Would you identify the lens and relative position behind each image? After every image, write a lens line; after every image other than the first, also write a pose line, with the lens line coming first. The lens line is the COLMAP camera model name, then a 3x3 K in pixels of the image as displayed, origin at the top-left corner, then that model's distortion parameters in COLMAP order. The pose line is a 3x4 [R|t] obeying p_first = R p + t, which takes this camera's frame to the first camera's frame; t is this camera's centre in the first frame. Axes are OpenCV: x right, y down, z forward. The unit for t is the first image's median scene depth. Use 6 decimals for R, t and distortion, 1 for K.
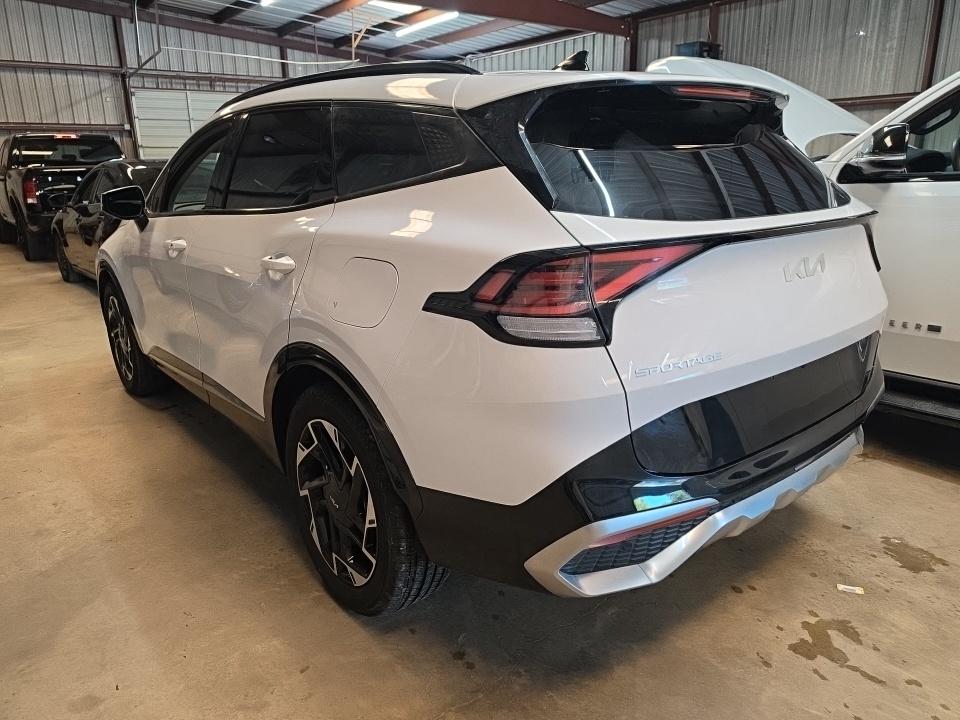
lens RADIAL K [[676.7, 0, 480.0], [0, 676.7, 360.0], [0, 0, 1]] dist [-0.007927, -0.004562]
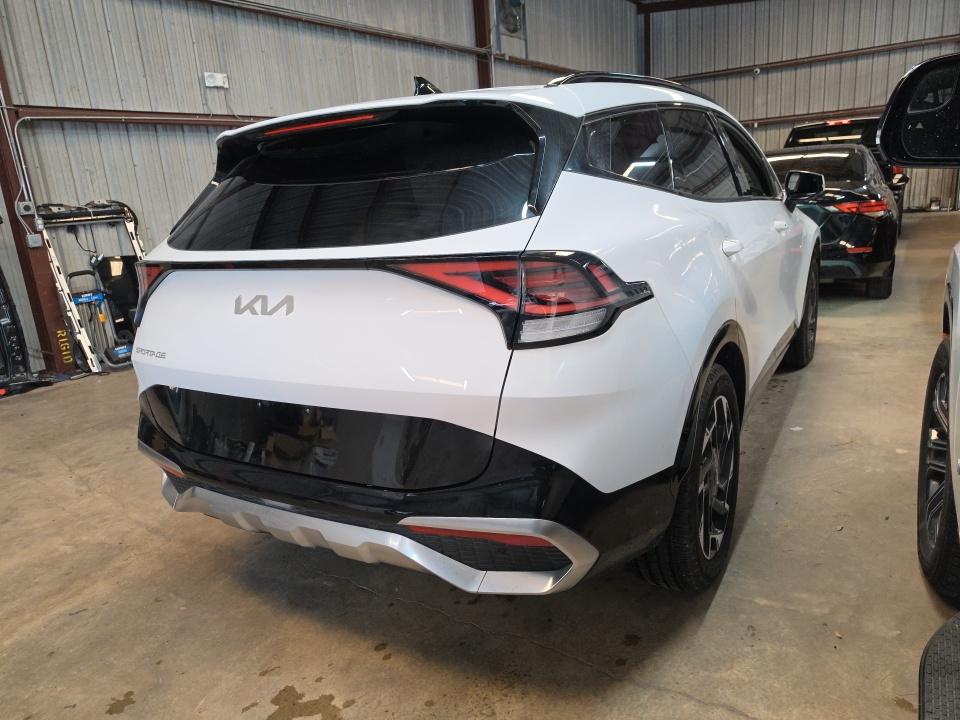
lens RADIAL K [[676.7, 0, 480.0], [0, 676.7, 360.0], [0, 0, 1]] dist [-0.007927, -0.004562]
pose [[0.334063, 0.222034, -0.916026, 0.235082], [-0.188061, 0.968018, 0.166052, -0.043945], [0.923599, 0.116797, 0.365135, 0.146508]]
